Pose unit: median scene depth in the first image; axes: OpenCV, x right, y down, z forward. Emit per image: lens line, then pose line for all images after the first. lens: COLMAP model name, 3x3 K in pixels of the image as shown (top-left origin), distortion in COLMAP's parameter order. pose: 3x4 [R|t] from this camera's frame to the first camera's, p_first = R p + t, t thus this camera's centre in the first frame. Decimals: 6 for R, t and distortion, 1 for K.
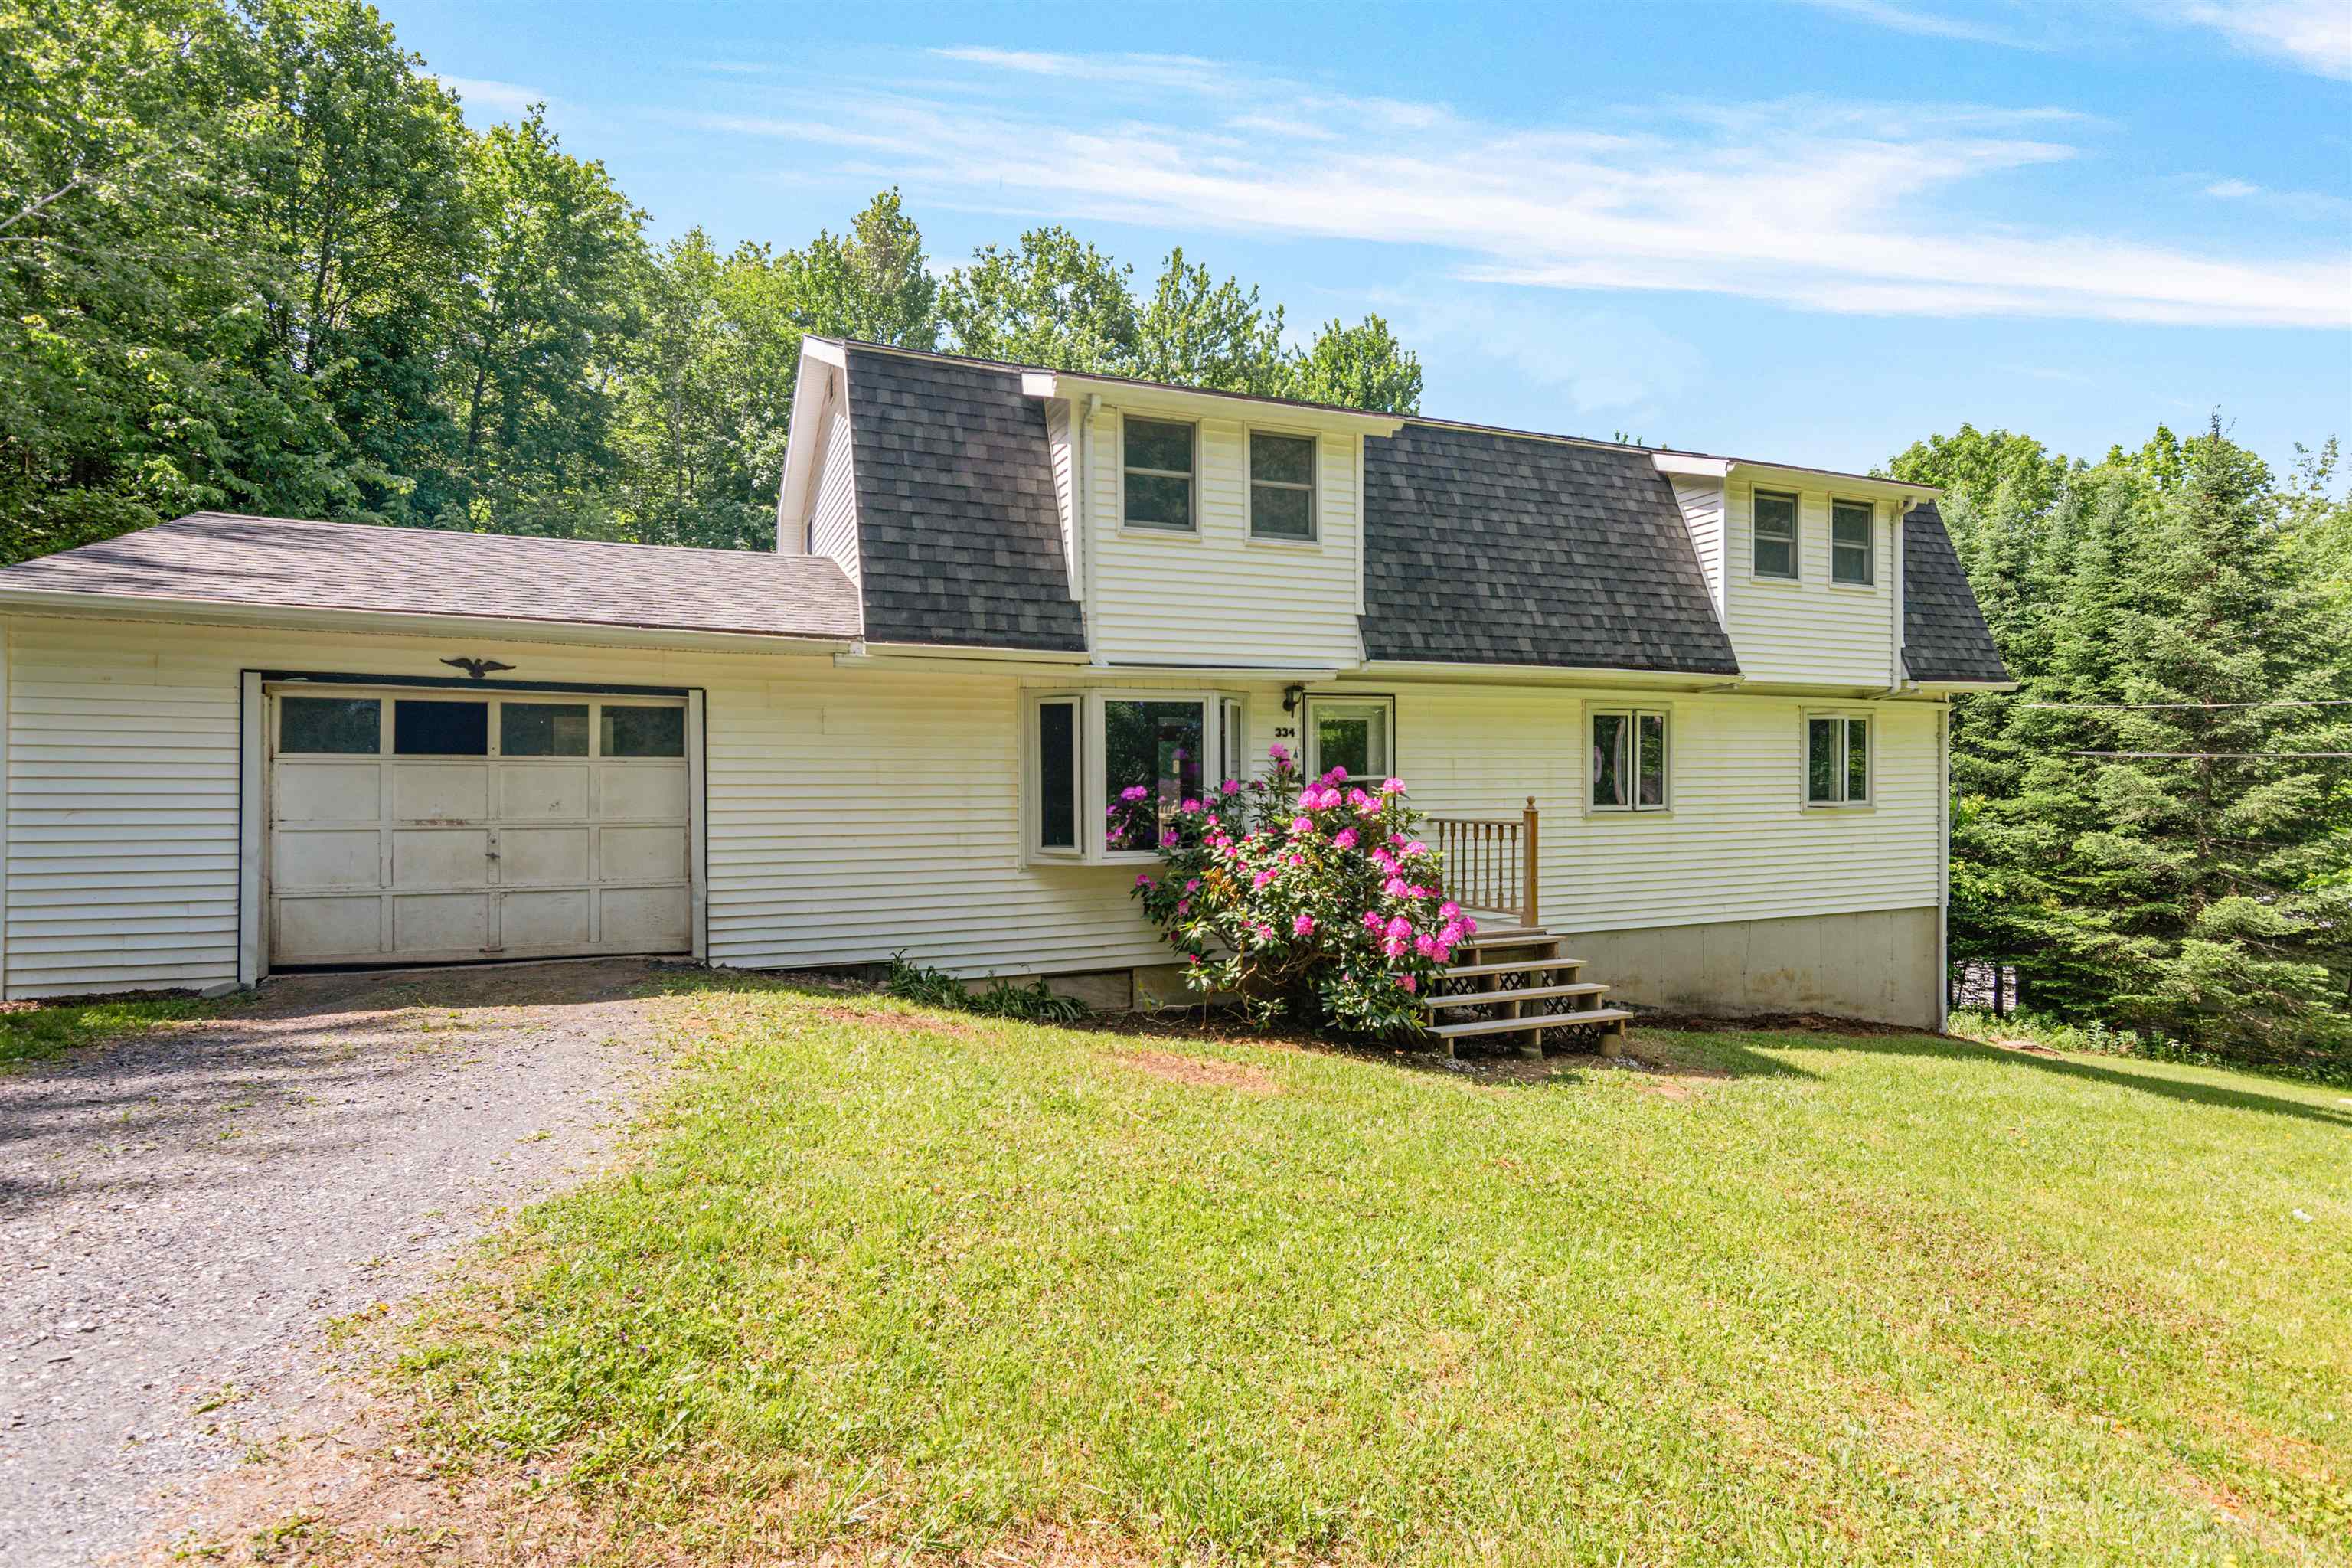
lens RADIAL K [[1177.7, 0, 1176.7], [0, 1177.7, 783.3], [0, 0, 1]] dist [0.005196, -0.001354]
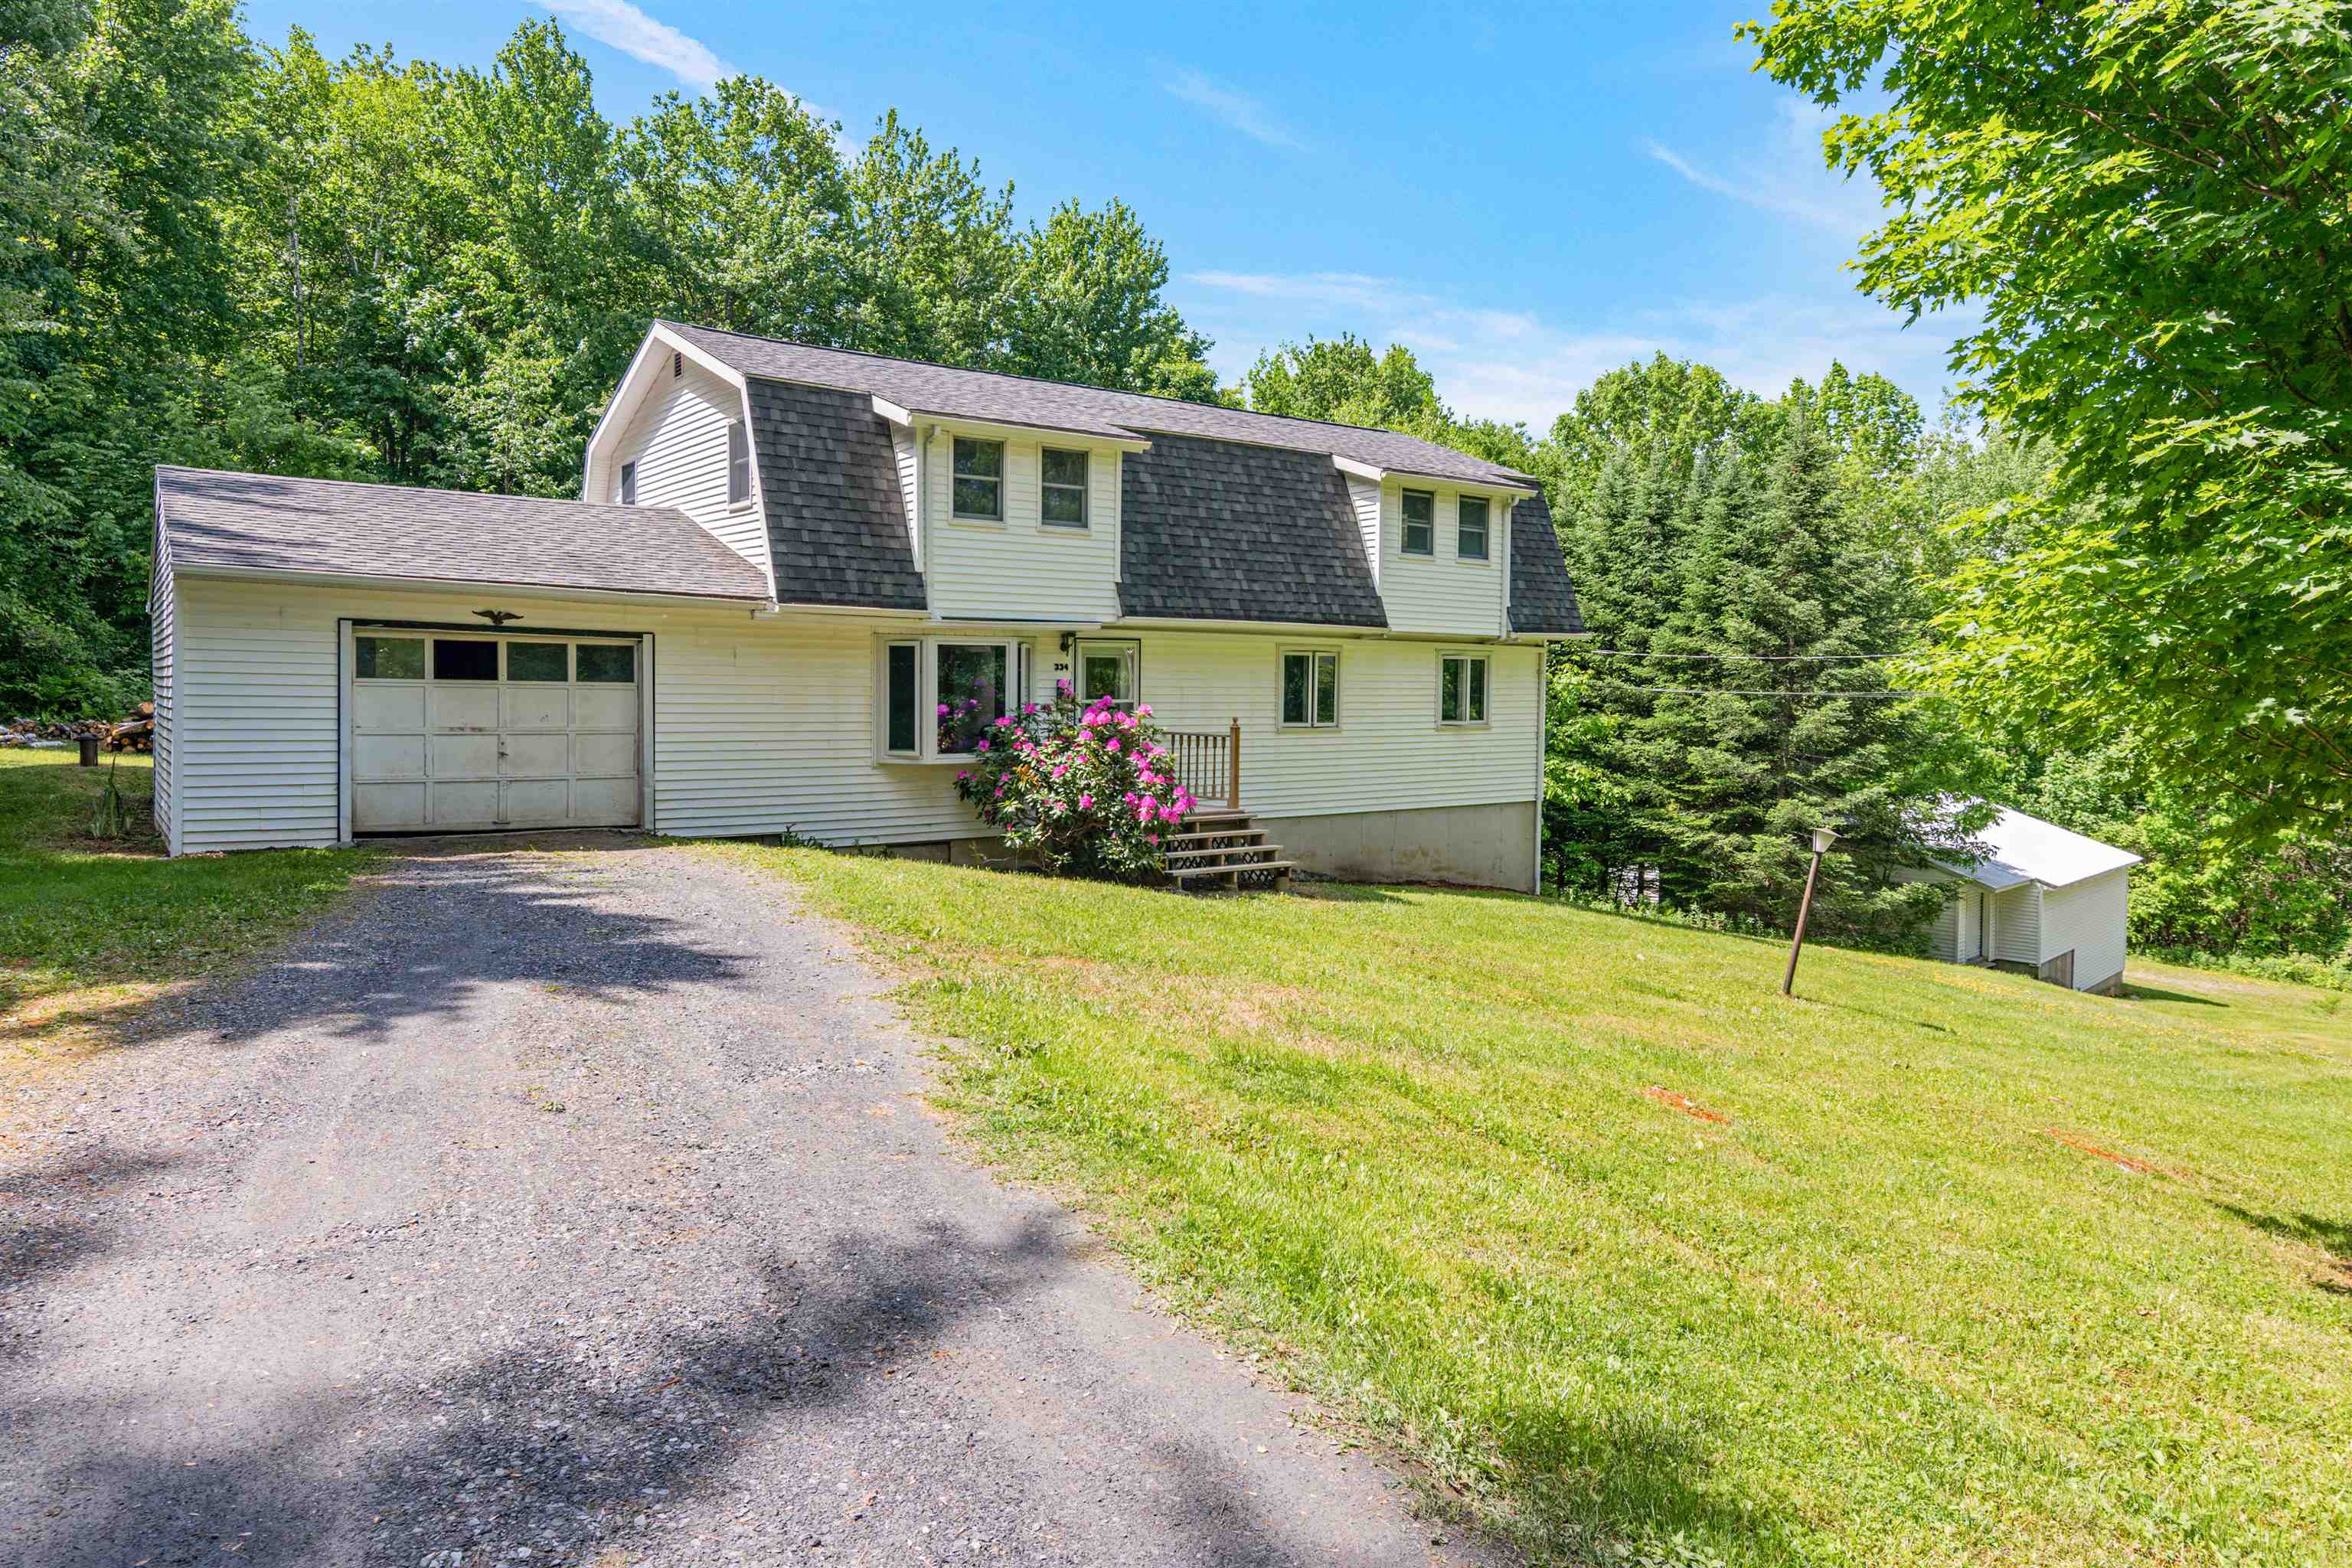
lens RADIAL K [[1413.3, 0, 1182.4], [0, 1413.3, 728.5], [0, 0, 1]] dist [0.000645, -0.002043]
pose [[0.971878, 0.008212, 0.235342, -0.124594], [-0.014984, 0.999523, 0.027000, -0.015212], [-0.235008, -0.029767, 0.971538, -0.491310]]
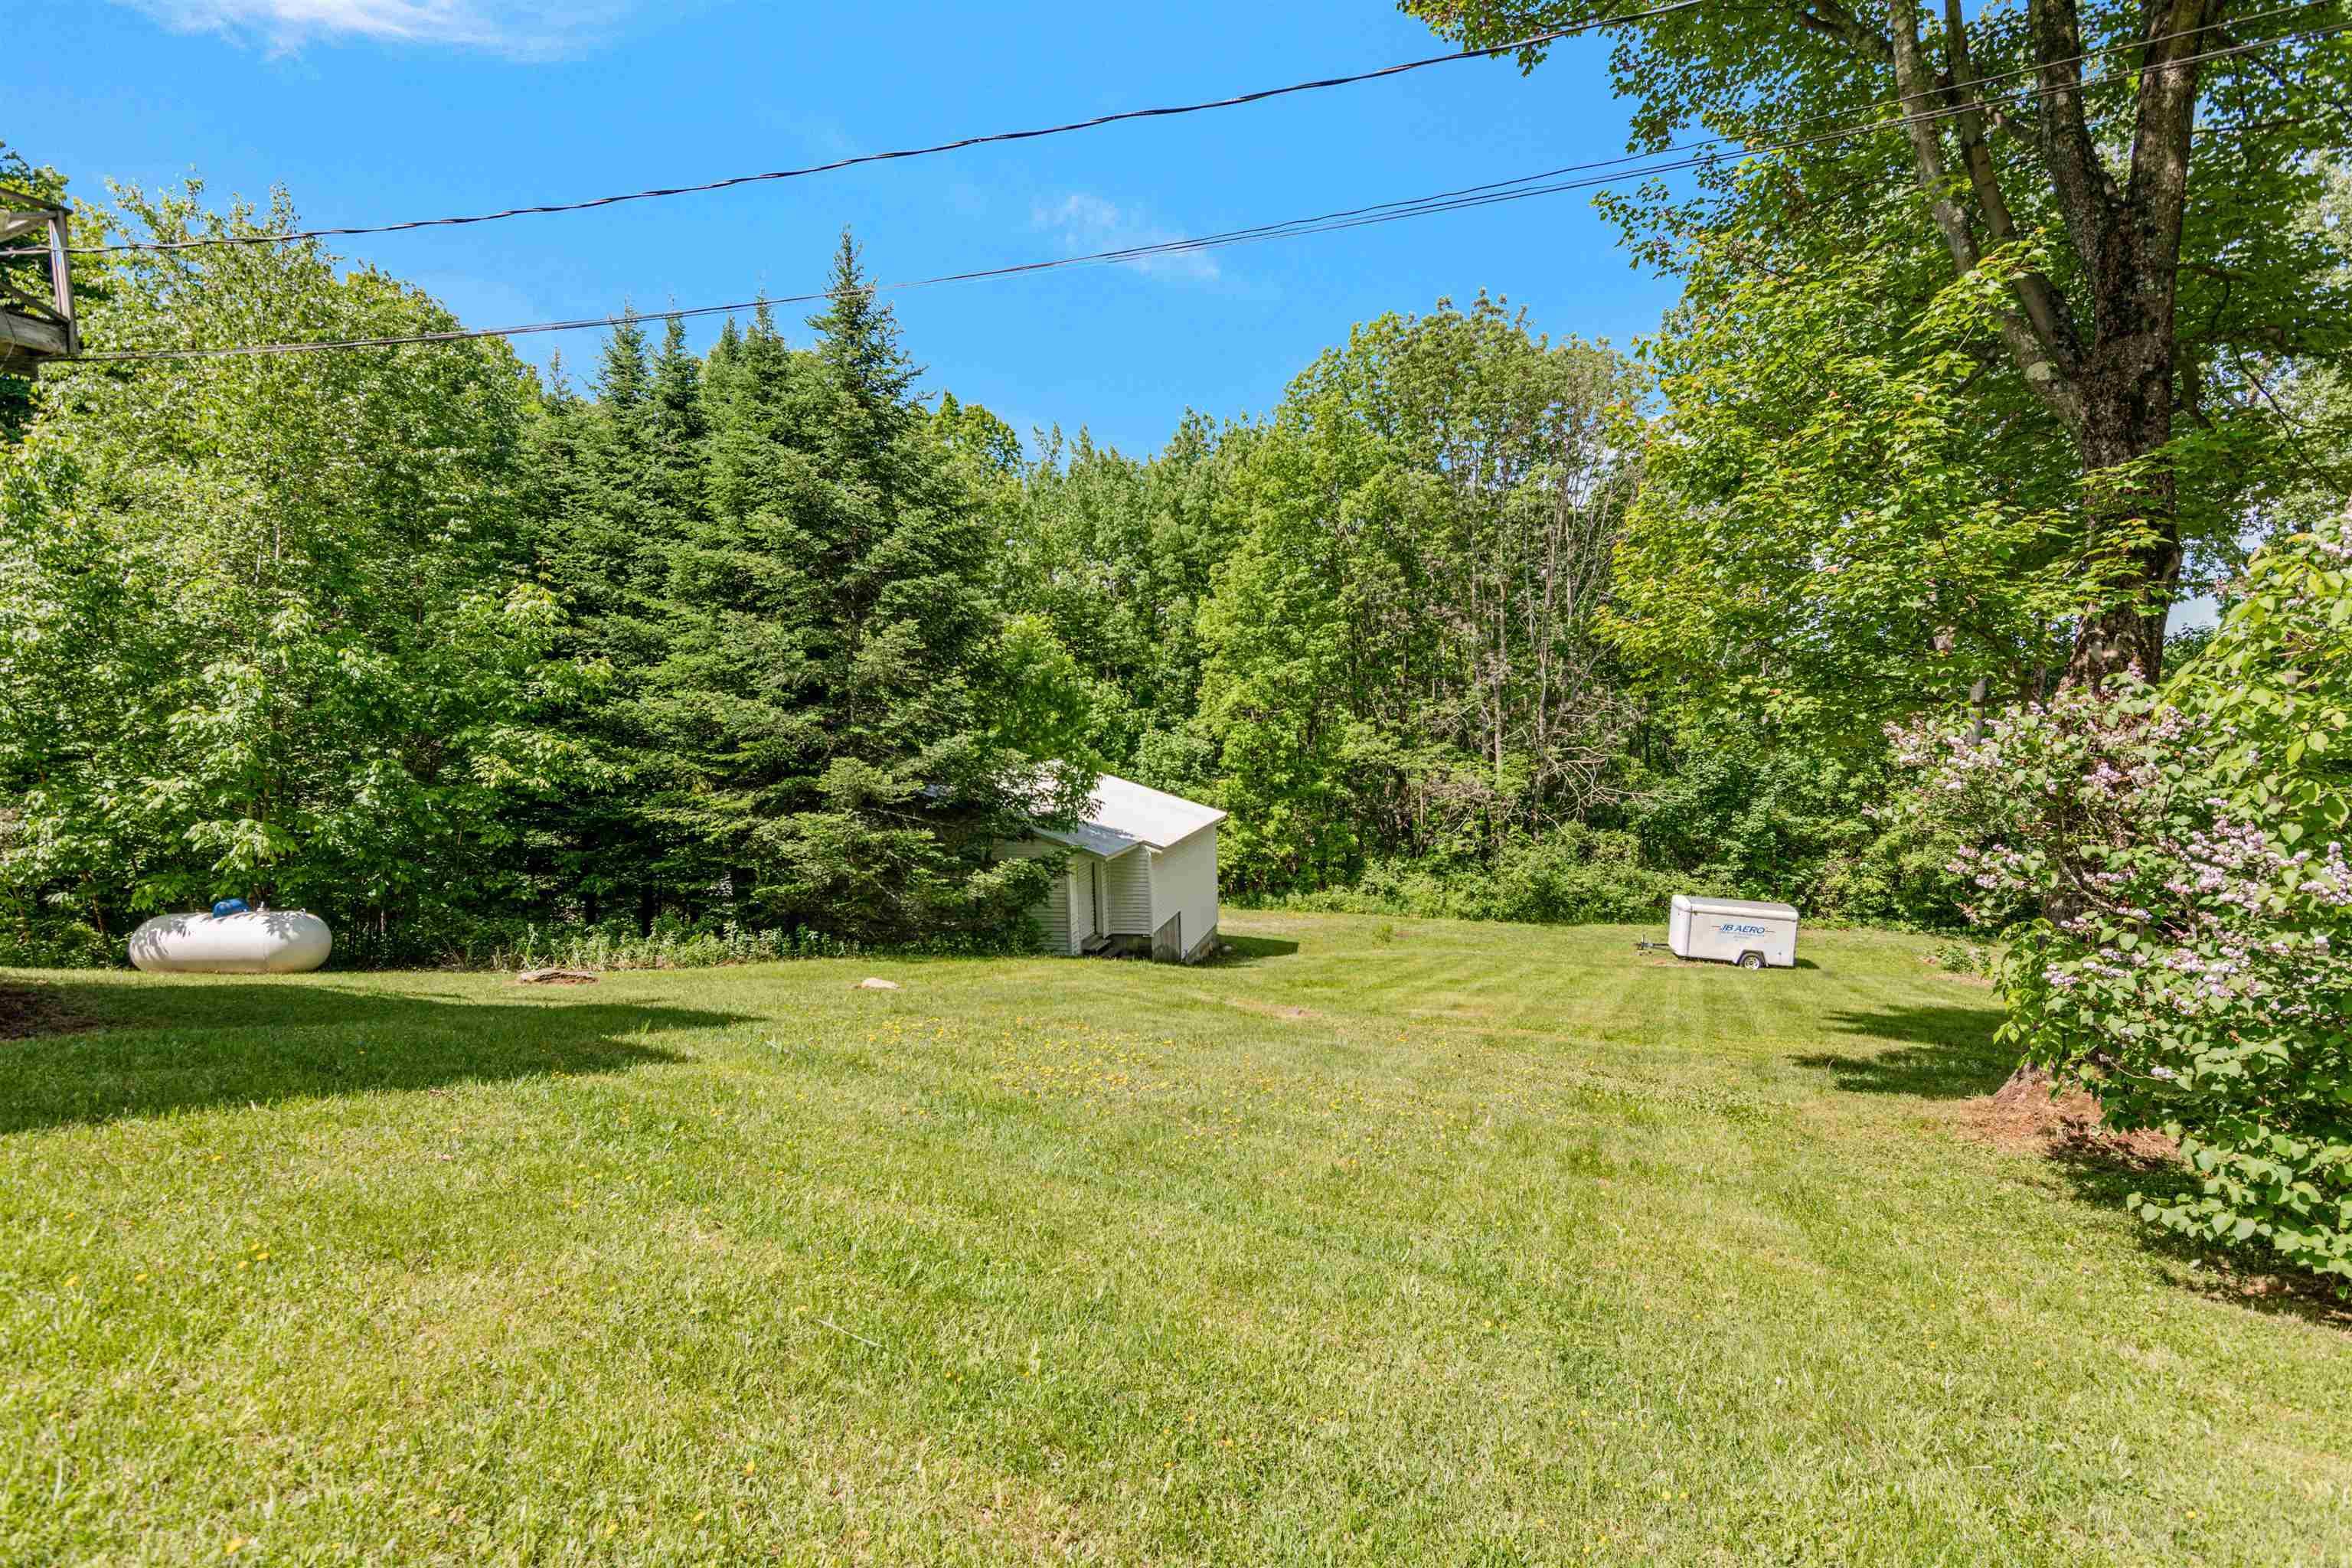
lens RADIAL K [[1177.7, 0, 1167.8], [0, 1177.7, 774.5], [0, 0, 1]] dist [0.005196, -0.001354]
pose [[0.684151, -0.052585, 0.727442, 0.727826], [0.030627, 0.998589, 0.043381, 0.131523], [-0.728697, -0.007400, 0.684796, 0.397813]]
